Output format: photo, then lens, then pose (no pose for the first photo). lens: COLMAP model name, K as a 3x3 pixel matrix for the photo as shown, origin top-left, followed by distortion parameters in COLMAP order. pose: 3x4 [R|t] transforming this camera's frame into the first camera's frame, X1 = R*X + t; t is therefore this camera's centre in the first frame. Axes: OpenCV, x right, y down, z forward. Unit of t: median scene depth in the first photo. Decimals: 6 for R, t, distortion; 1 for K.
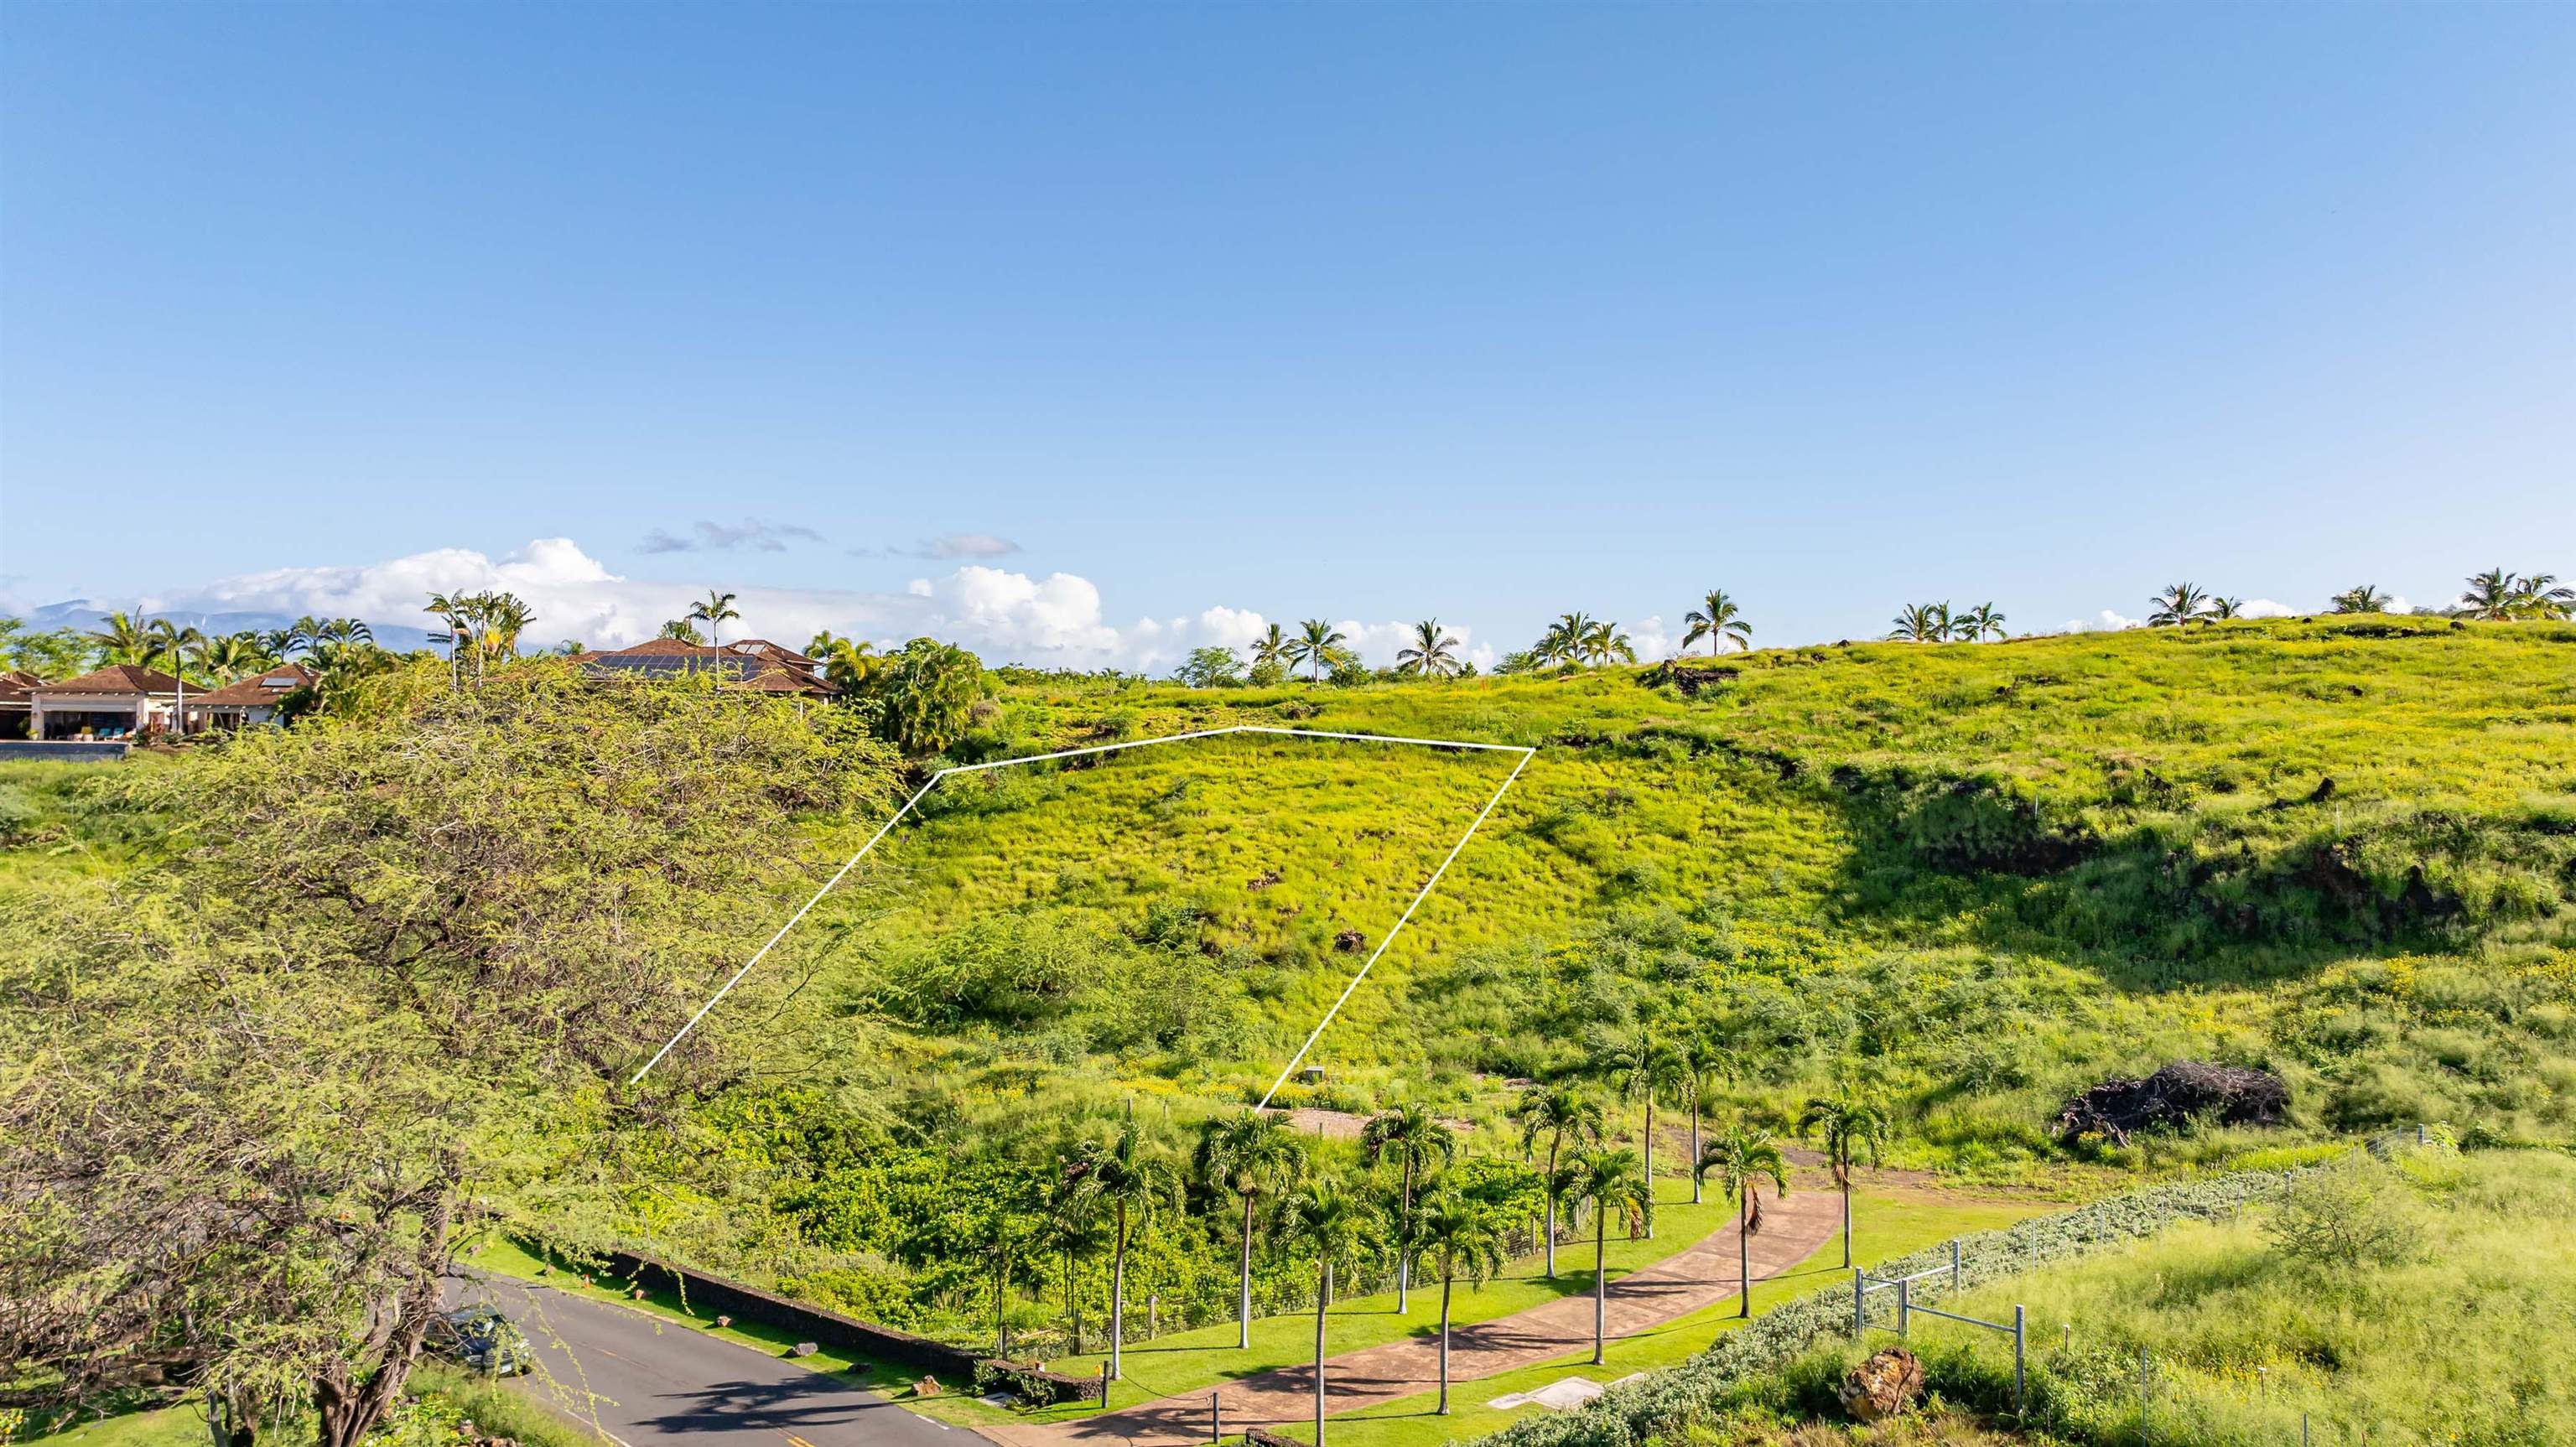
lens RADIAL K [[1836.1, 0, 1290.0], [0, 1836.1, 712.4], [0, 0, 1]] dist [-0.011492, 0.035926]
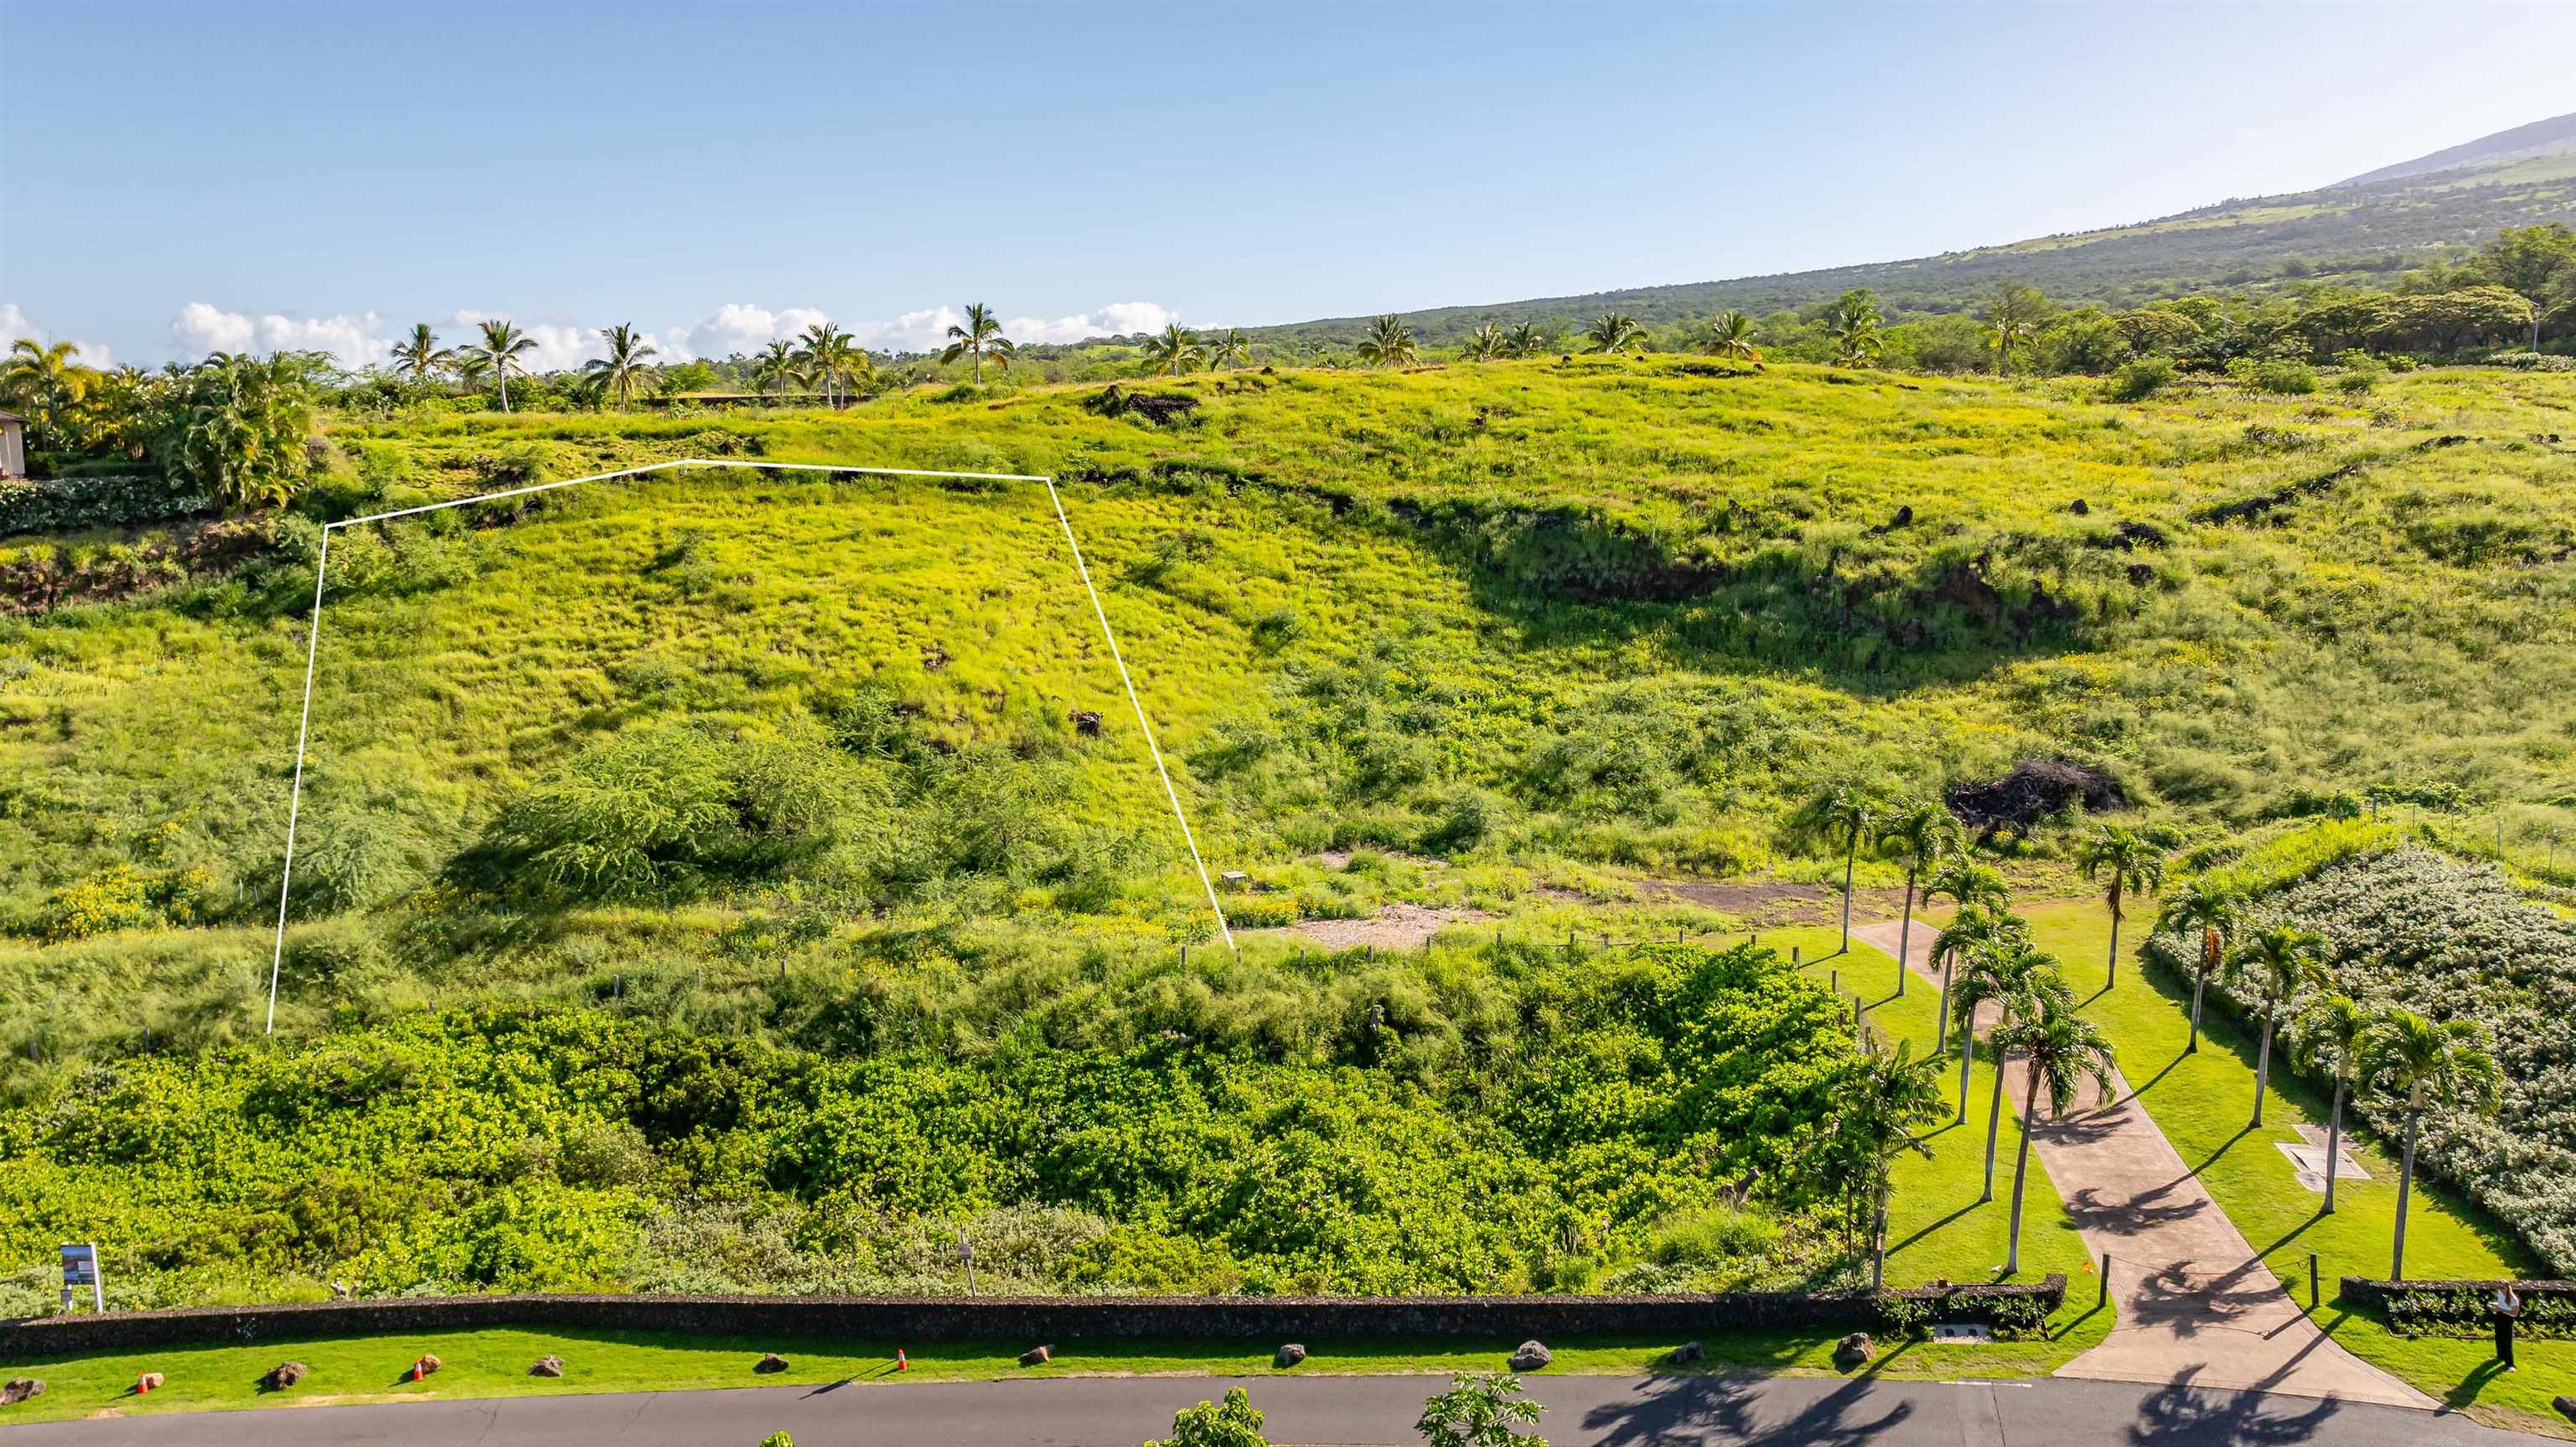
lens RADIAL K [[1836.1, 0, 1308.6], [0, 1836.1, 704.9], [0, 0, 1]] dist [-0.011492, 0.035926]
pose [[0.798096, -0.092481, 0.595390, -0.388036], [-0.000600, 0.988028, 0.154272, -0.016539], [-0.602529, -0.123481, 0.788486, 0.249541]]
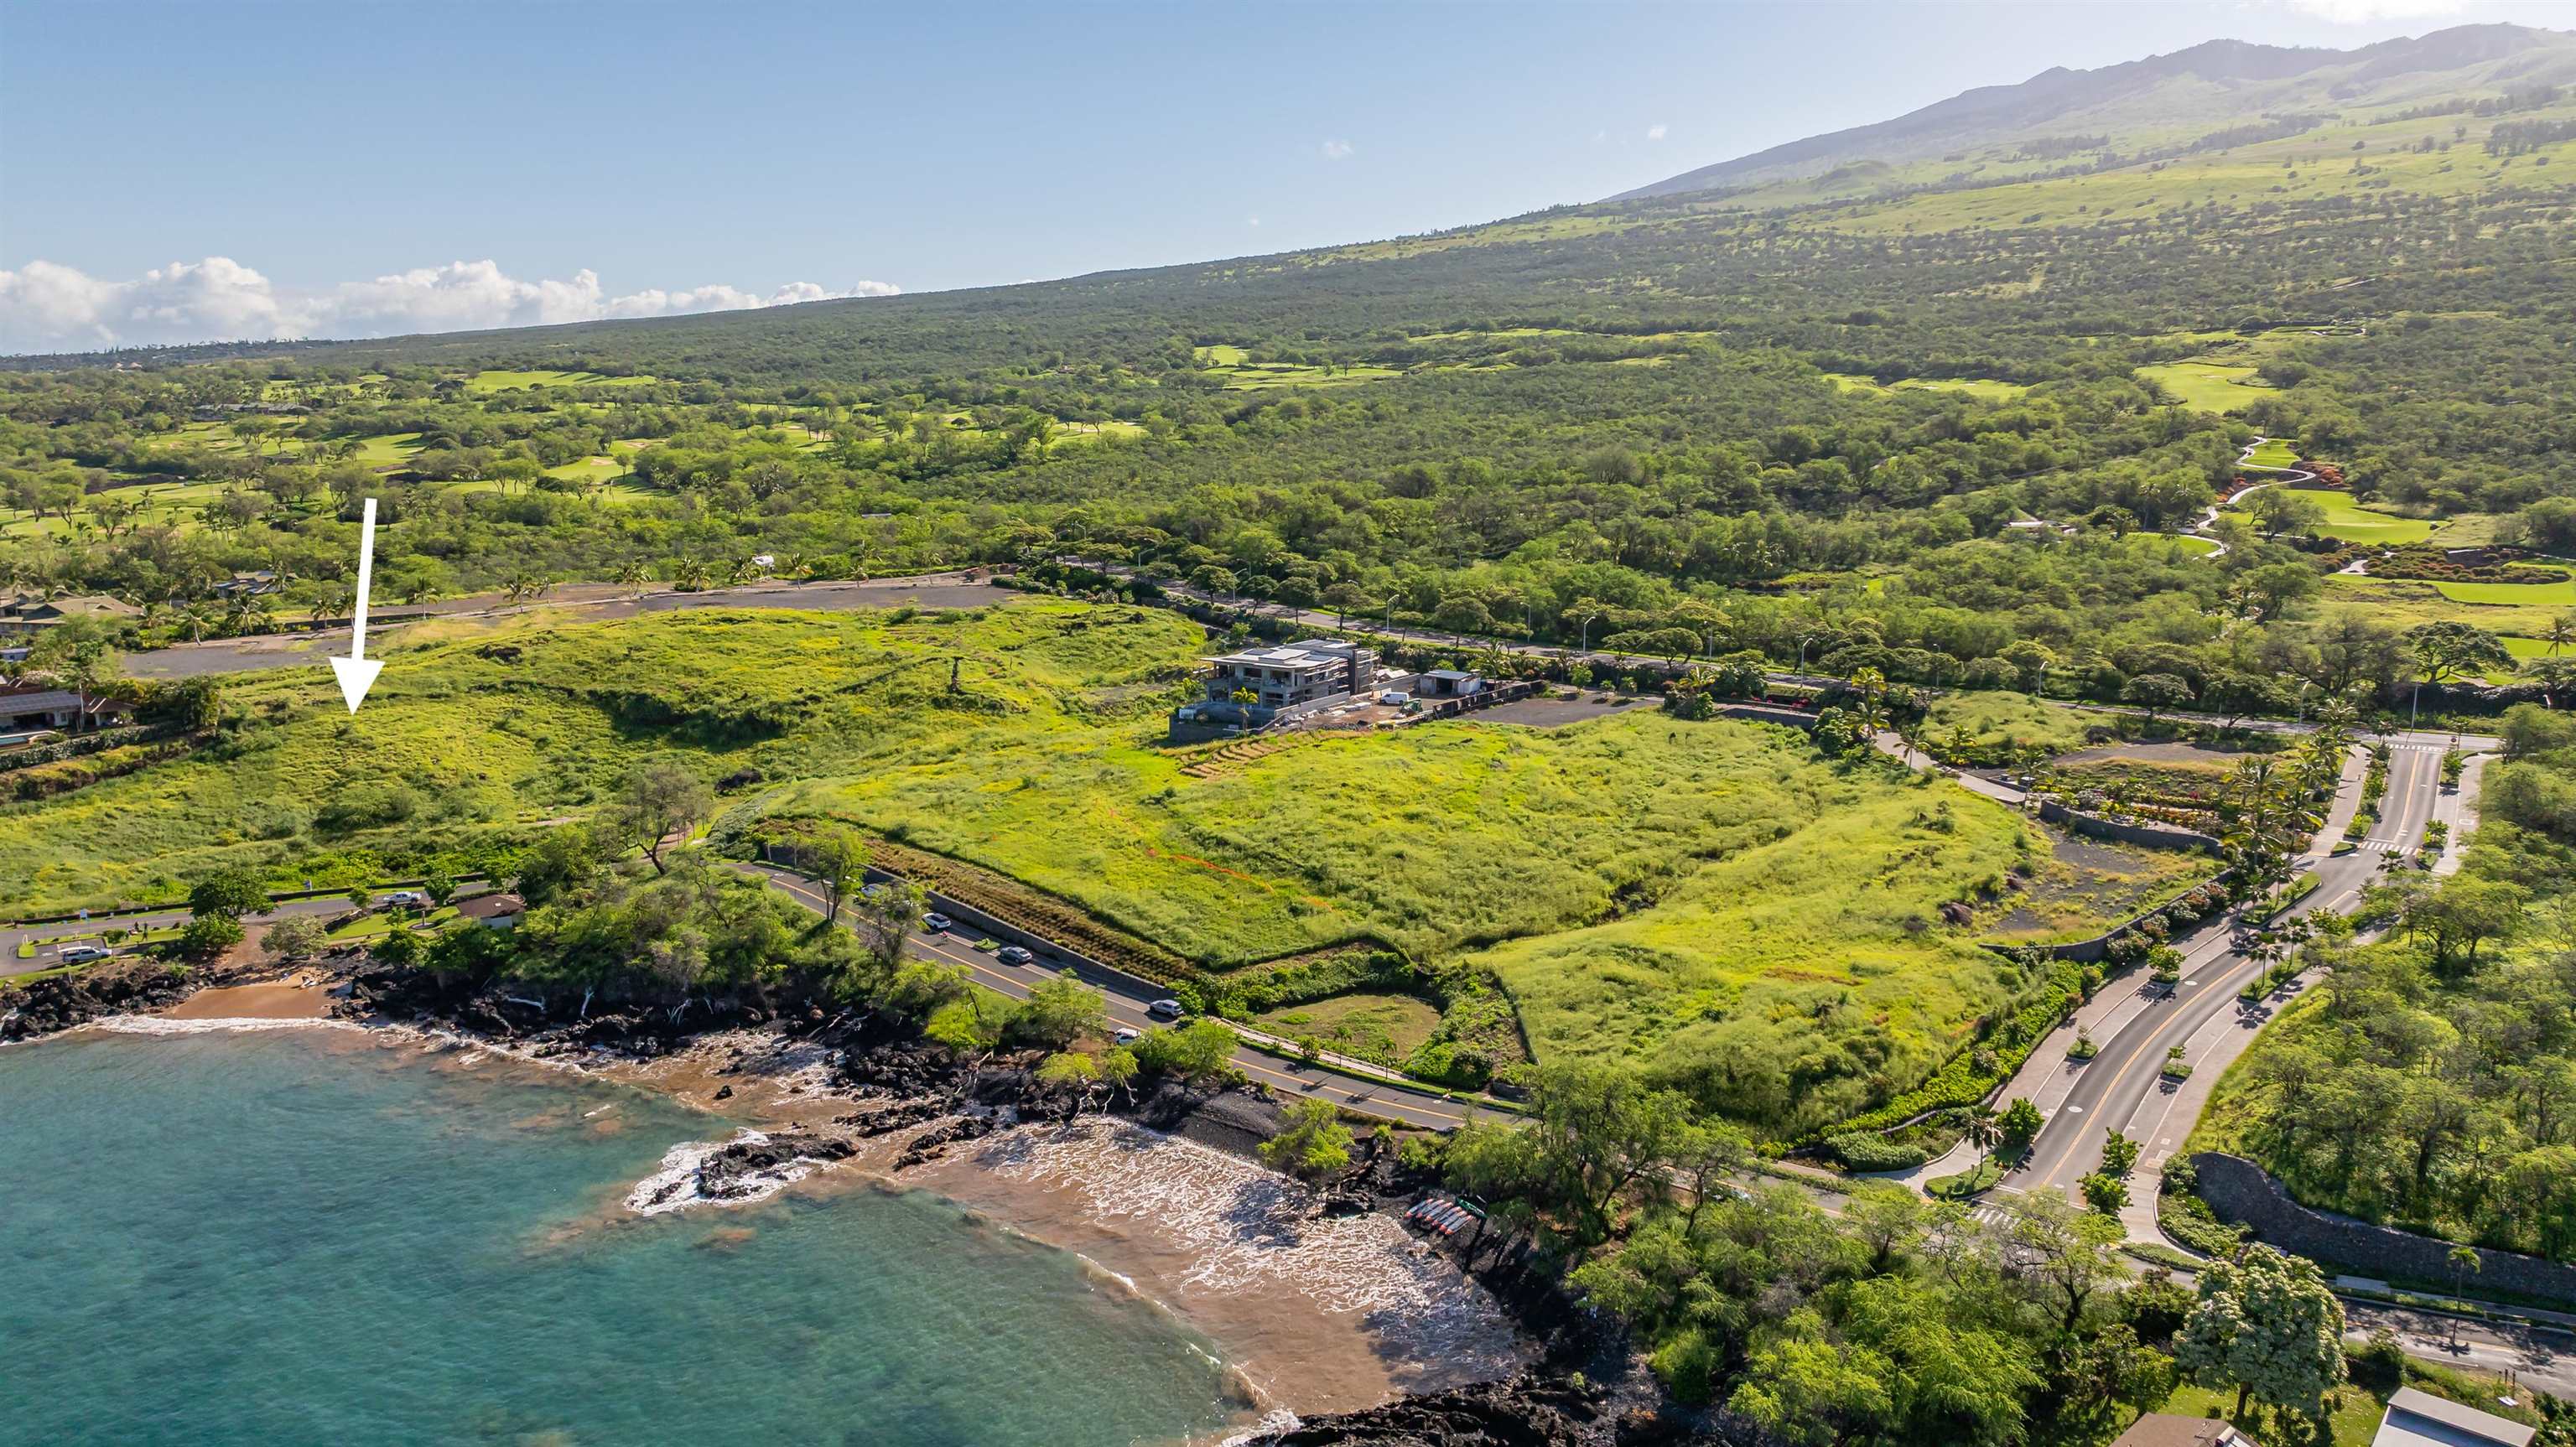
lens RADIAL K [[1836.1, 0, 1293.2], [0, 1836.1, 729.5], [0, 0, 1]] dist [-0.011492, 0.035926]
pose [[0.592596, -0.151698, 0.791086, -1.588048], [0.001988, 0.982379, 0.186892, -0.528818], [-0.805497, -0.109179, 0.582455, -1.911327]]
